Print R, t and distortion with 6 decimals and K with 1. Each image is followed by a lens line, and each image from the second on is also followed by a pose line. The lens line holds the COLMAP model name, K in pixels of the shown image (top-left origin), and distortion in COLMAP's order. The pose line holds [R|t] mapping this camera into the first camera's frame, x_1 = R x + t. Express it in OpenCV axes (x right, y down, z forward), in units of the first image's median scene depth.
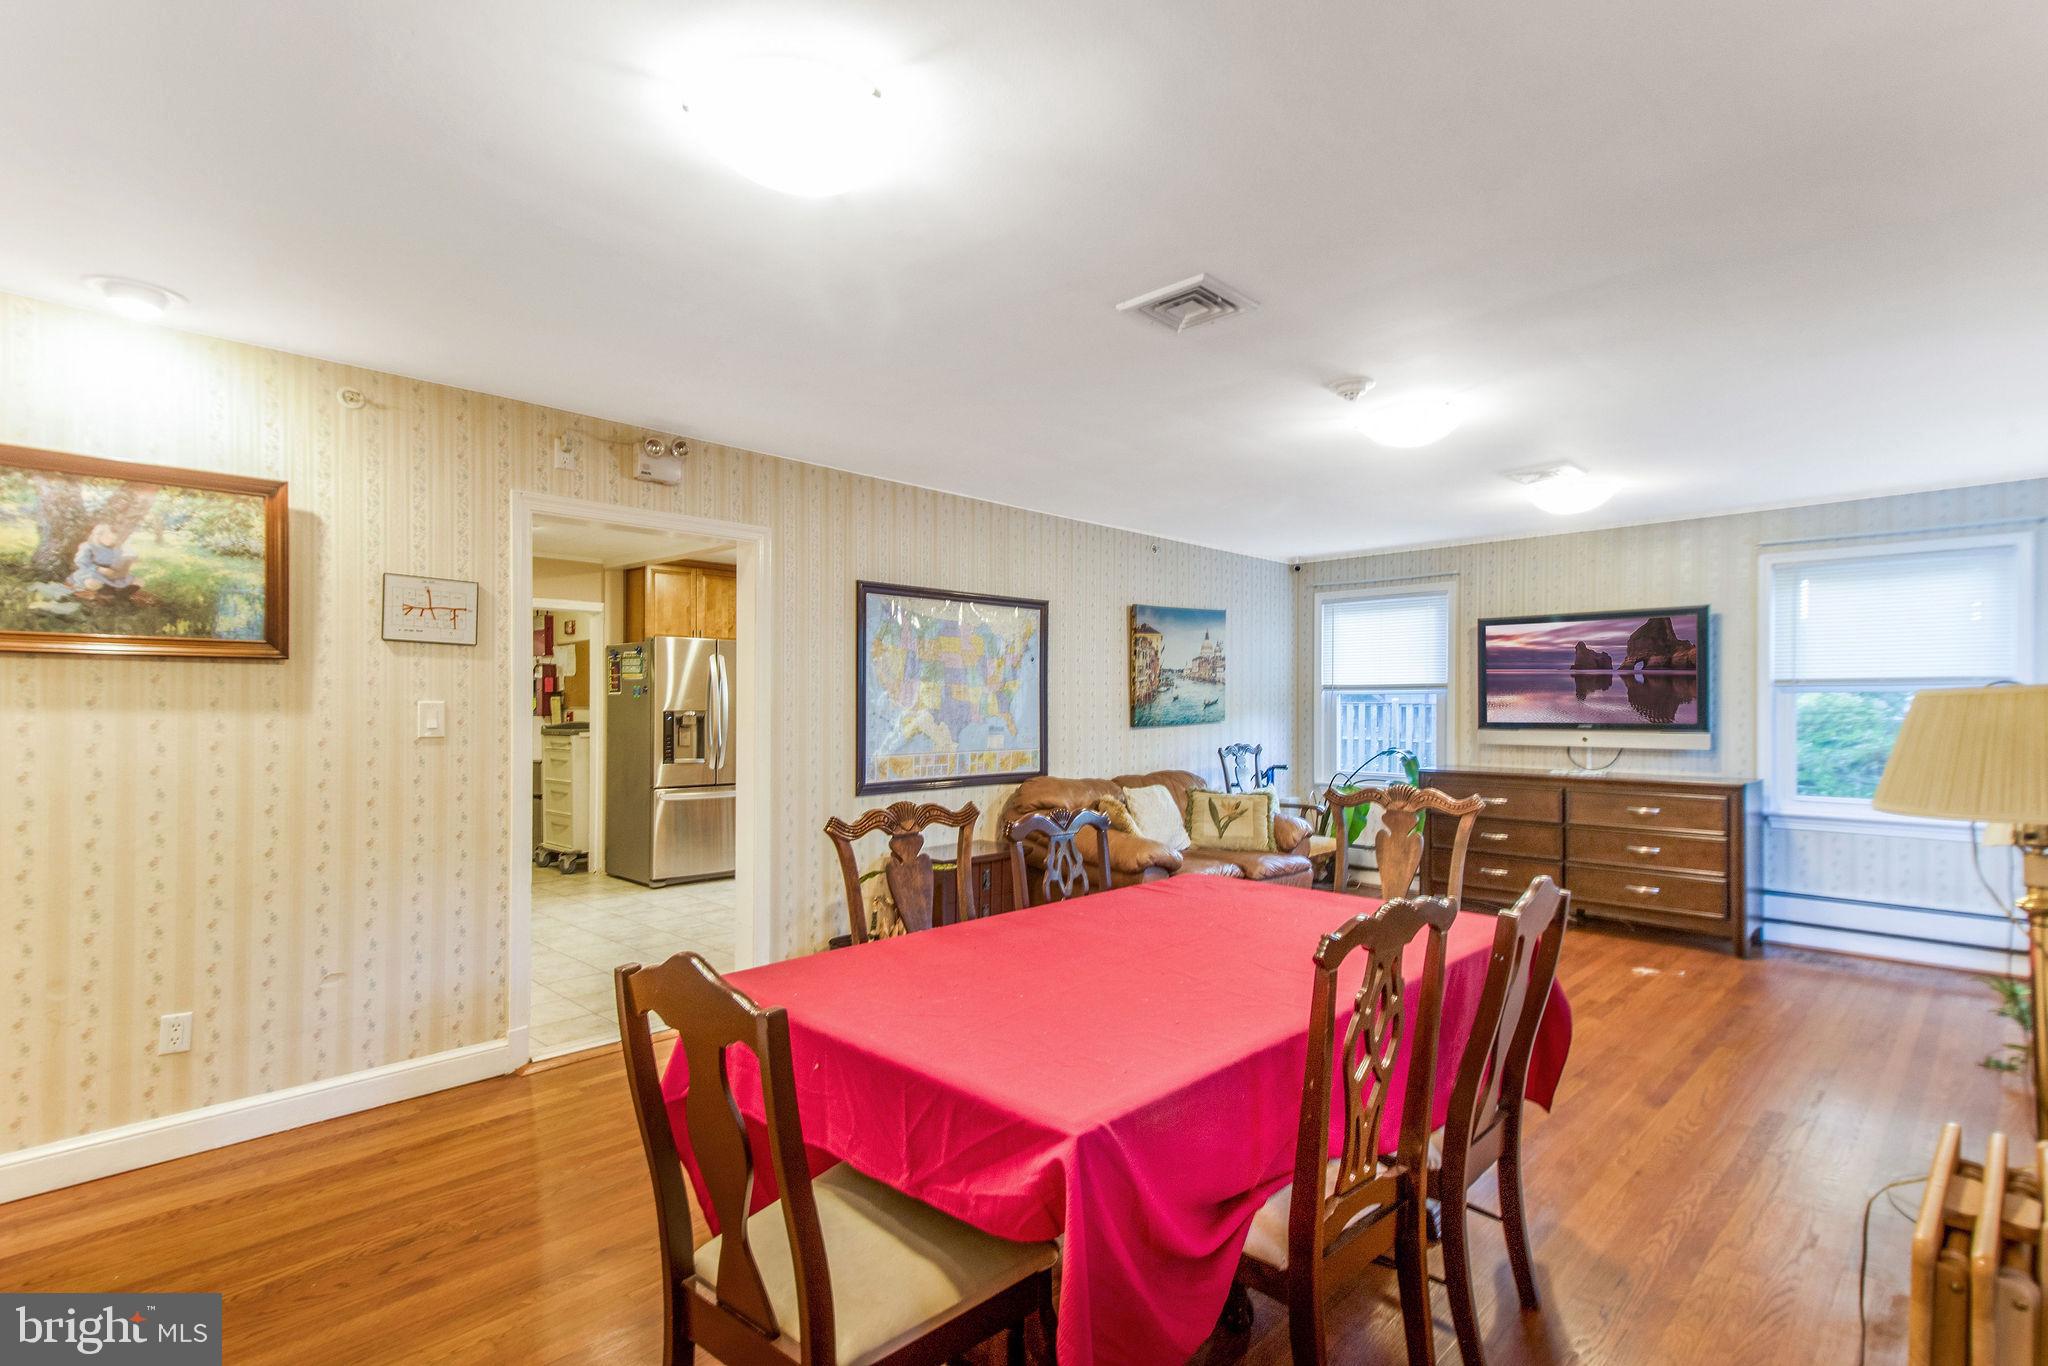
lens RADIAL K [[953.1, 0, 991.0], [0, 953.1, 698.5], [0, 0, 1]] dist [0.026761, -0.000024]
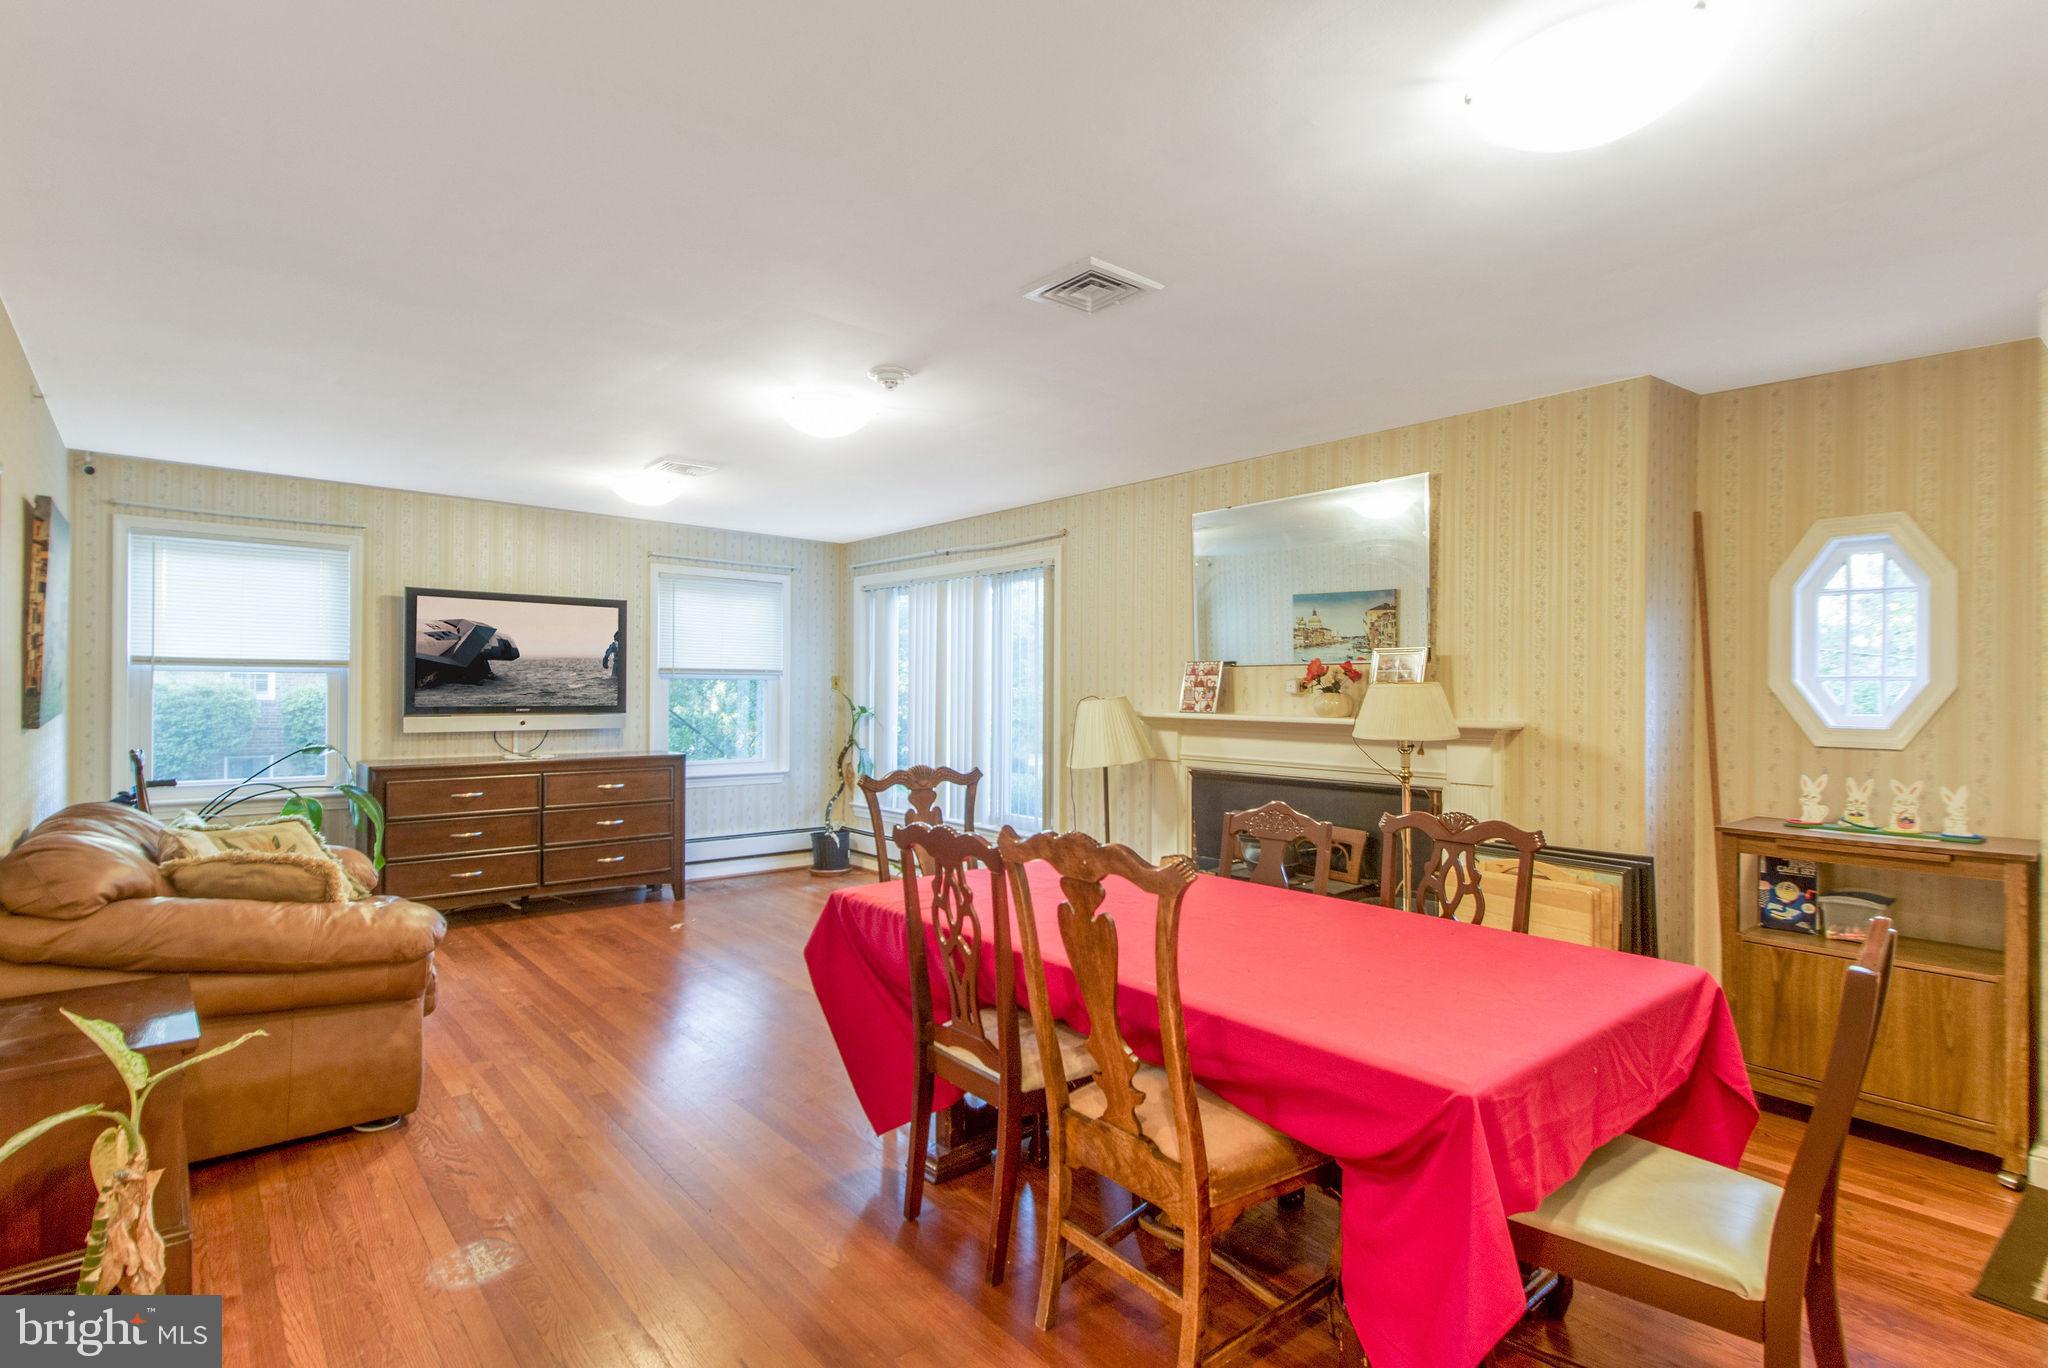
lens RADIAL K [[996.0, 0, 991.9], [0, 996.0, 688.2], [0, 0, 1]] dist [0.001478, 0.000173]
pose [[0.083643, 0.002159, 0.996493, -0.387842], [-0.012168, 0.999925, -0.001145, 0.002340], [-0.996421, -0.012029, 0.083663, 0.474306]]
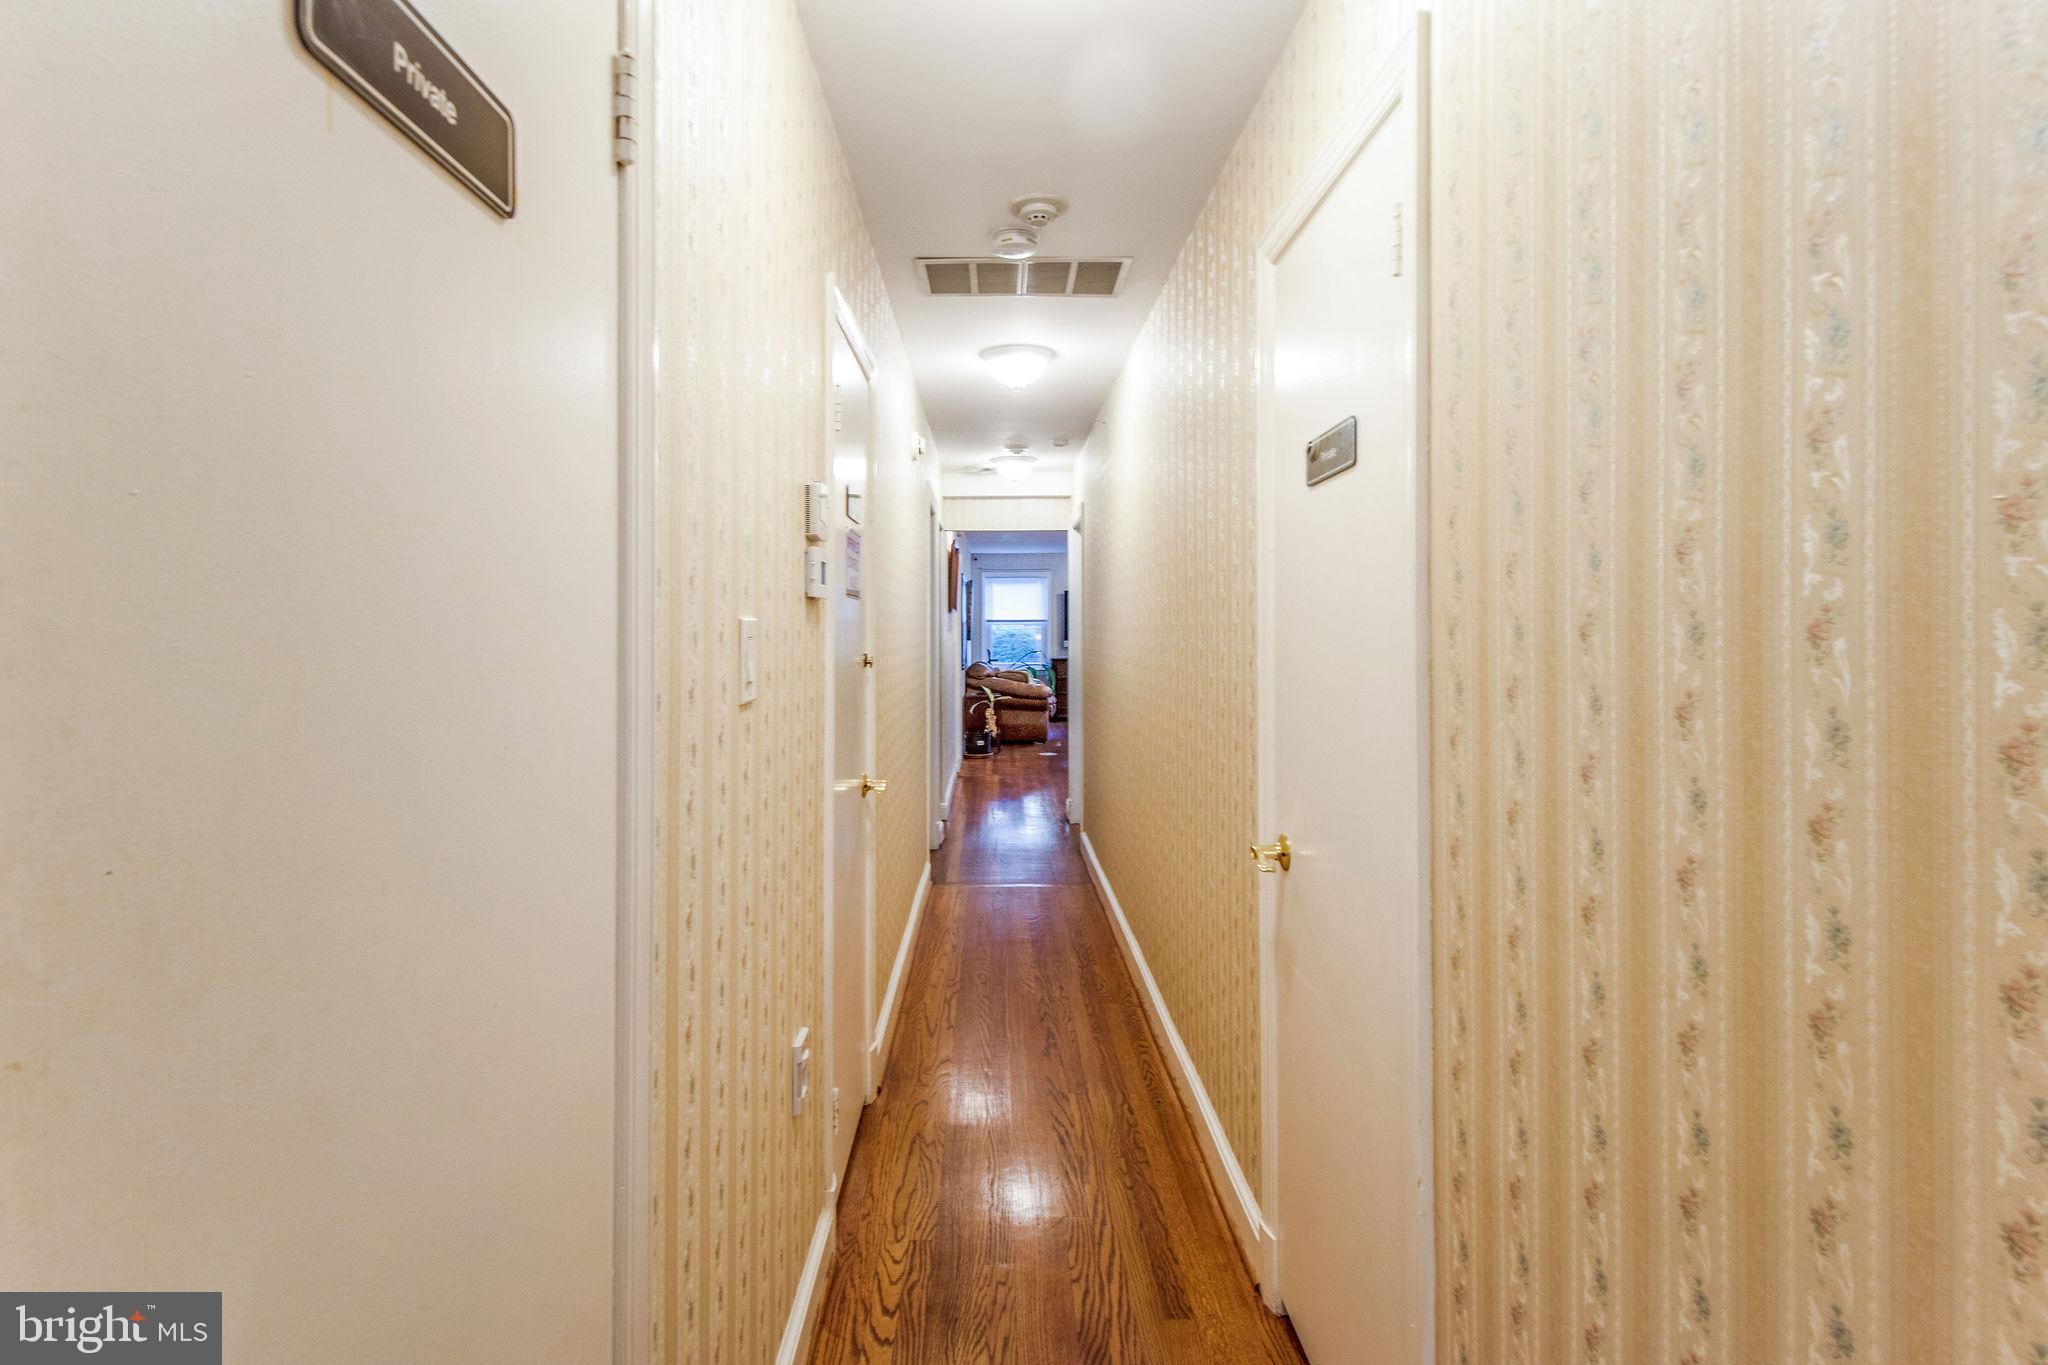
lens RADIAL K [[996.0, 0, 991.9], [0, 996.0, 686.7], [0, 0, 1]] dist [0.001478, 0.000173]
pose [[0.701551, -0.041158, 0.711429, -1.487377], [-0.001329, 0.998253, 0.059061, 0.003523], [-0.712618, -0.042380, 0.700271, -0.600706]]
